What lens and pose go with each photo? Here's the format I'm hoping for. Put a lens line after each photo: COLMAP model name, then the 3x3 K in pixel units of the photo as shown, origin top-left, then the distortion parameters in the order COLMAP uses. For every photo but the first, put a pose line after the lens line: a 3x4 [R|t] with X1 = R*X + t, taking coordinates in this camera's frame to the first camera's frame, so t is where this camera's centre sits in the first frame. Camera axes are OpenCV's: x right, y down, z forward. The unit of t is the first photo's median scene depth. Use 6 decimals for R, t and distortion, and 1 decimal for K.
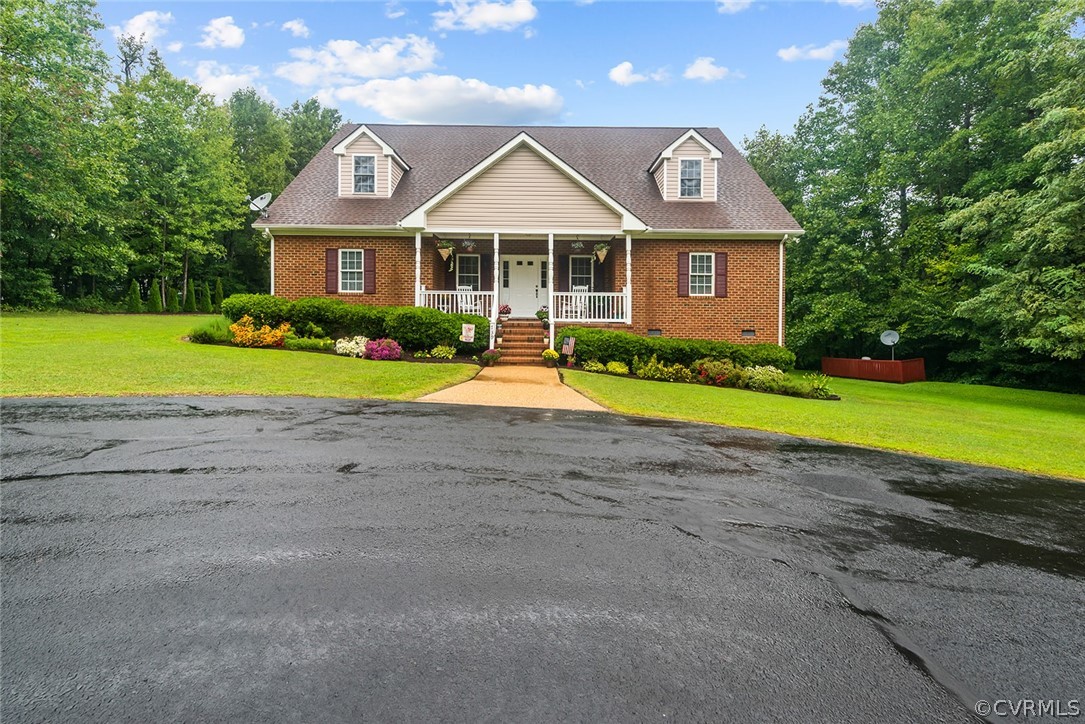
lens RADIAL K [[536.6, 0, 539.1], [0, 536.6, 301.0], [0, 0, 1]] dist [-0.001049, -0.000260]
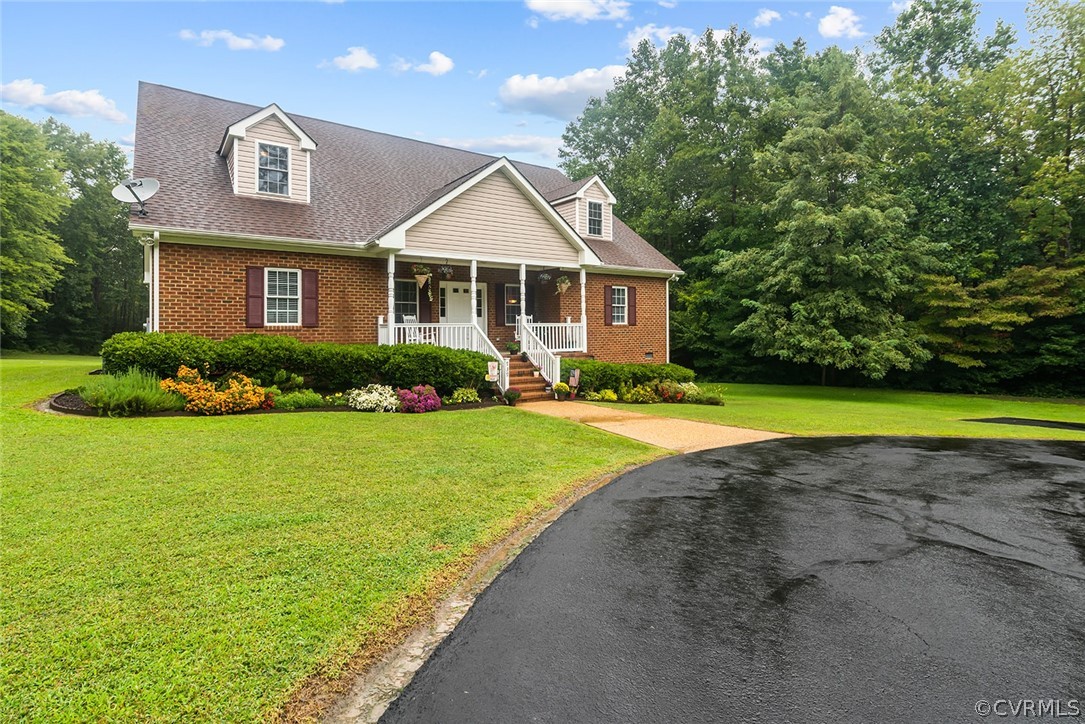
lens RADIAL K [[536.6, 0, 539.1], [0, 536.6, 301.0], [0, 0, 1]] dist [-0.001049, -0.000260]
pose [[0.809669, 0.012515, 0.586753, -0.513219], [0.003442, 0.999654, -0.026072, -0.030676], [-0.586876, 0.023130, 0.809346, 0.183139]]
